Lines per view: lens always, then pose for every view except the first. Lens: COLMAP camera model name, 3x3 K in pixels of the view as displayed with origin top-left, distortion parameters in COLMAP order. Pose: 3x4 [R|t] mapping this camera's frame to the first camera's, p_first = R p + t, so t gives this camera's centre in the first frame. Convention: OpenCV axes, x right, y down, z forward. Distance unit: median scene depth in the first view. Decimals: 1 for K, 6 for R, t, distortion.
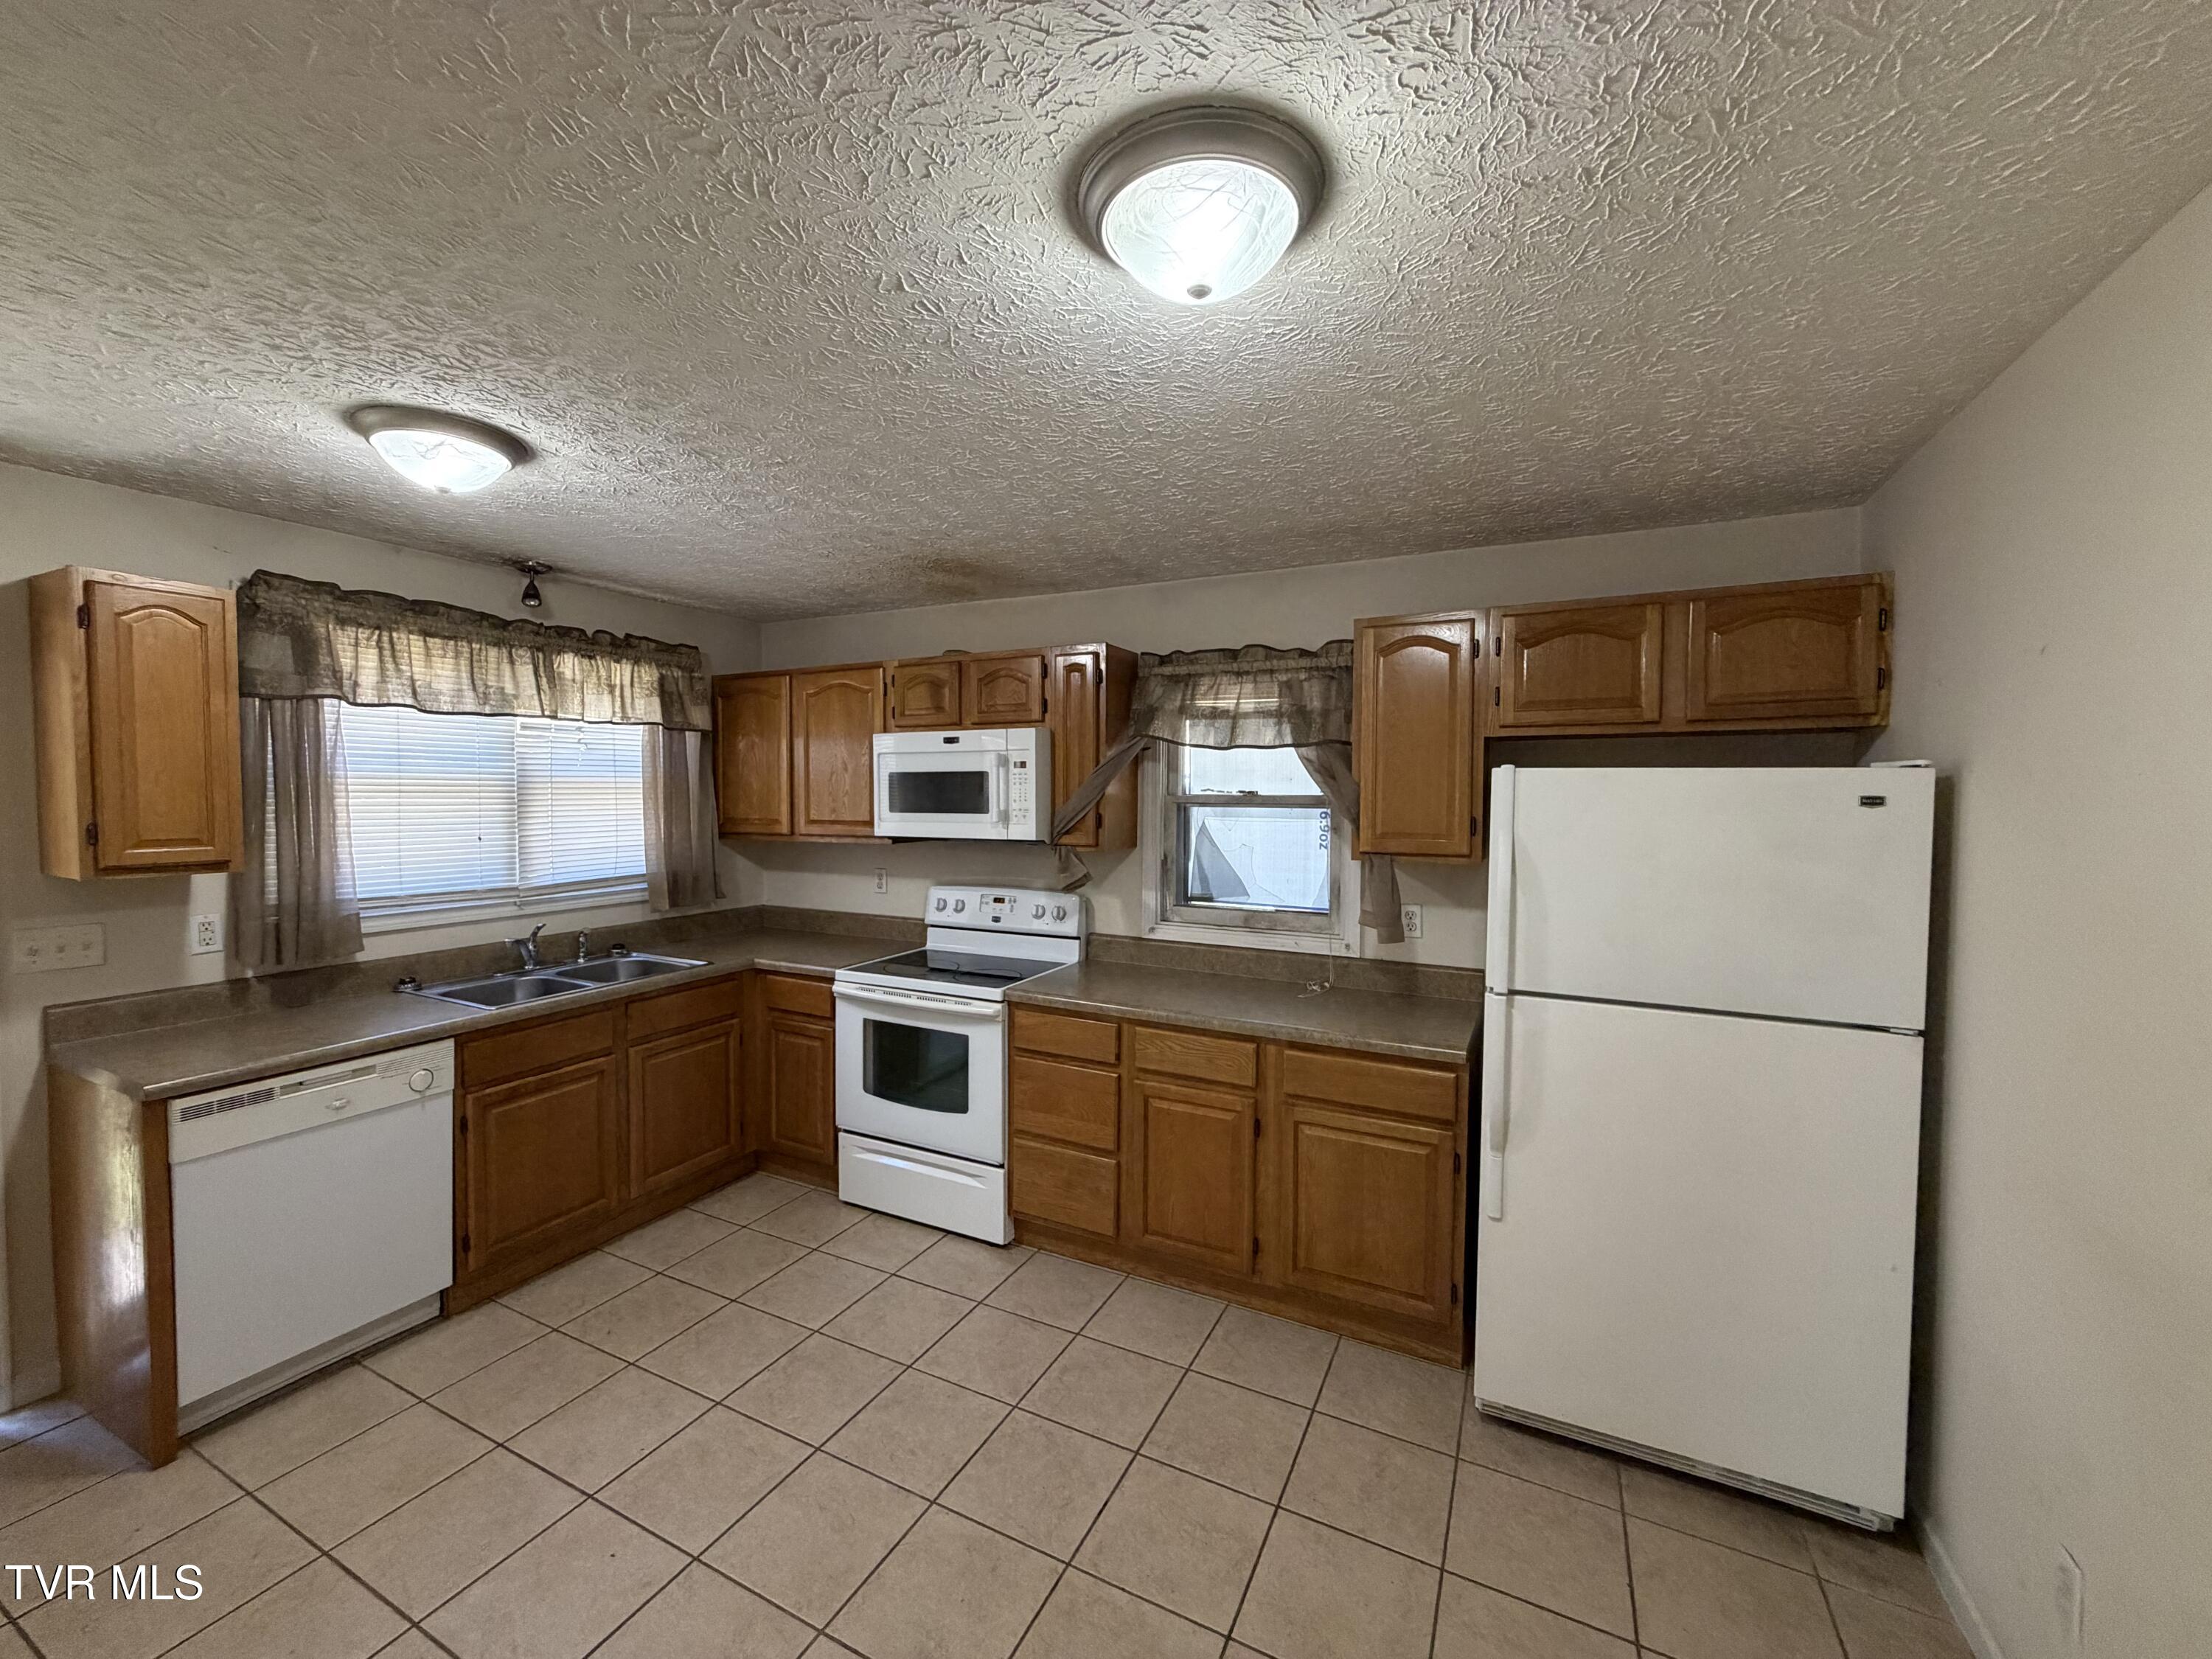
lens RADIAL K [[881.3, 0, 1097.9], [0, 881.3, 824.9], [0, 0, 1]] dist [0.002025, 0.000515]
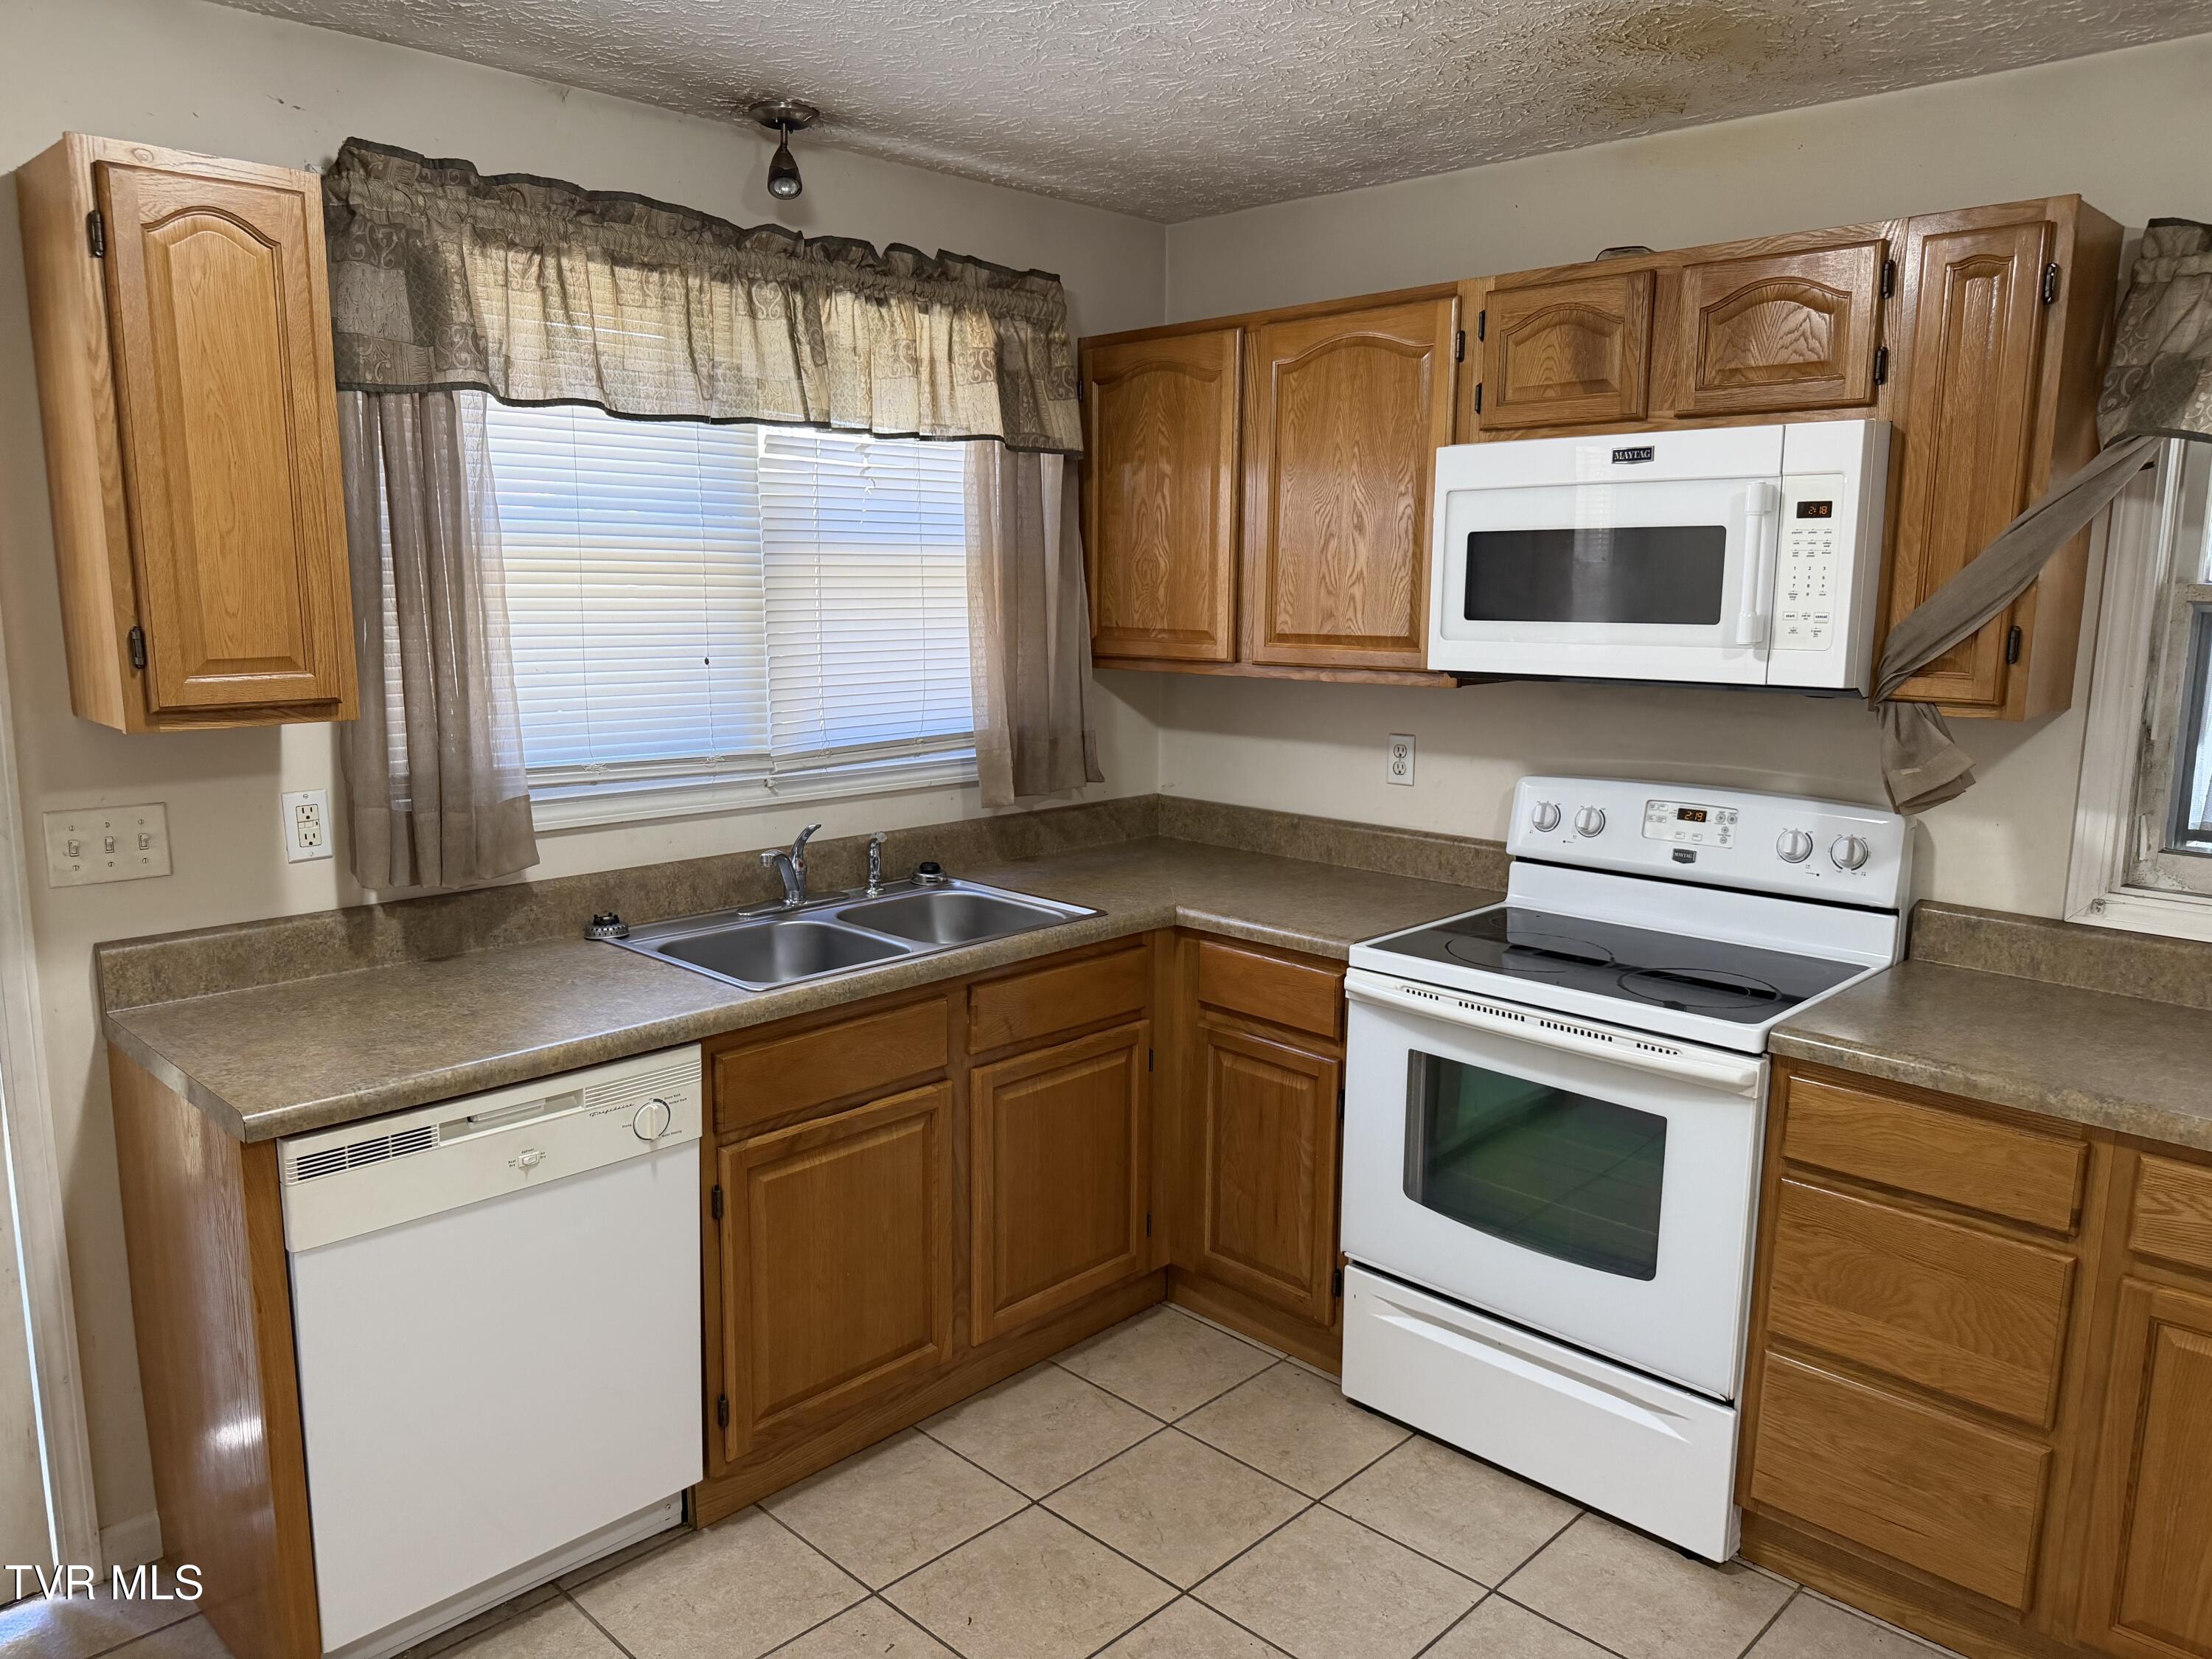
lens RADIAL K [[1525.8, 0, 1106.0], [0, 1525.8, 829.5], [0, 0, 1]] dist [0.052353, -0.061794]
pose [[0.956633, 0.051207, -0.286759, -0.198404], [-0.013577, 0.991196, 0.131705, -0.008485], [0.290978, -0.122100, 0.948906, 0.178156]]
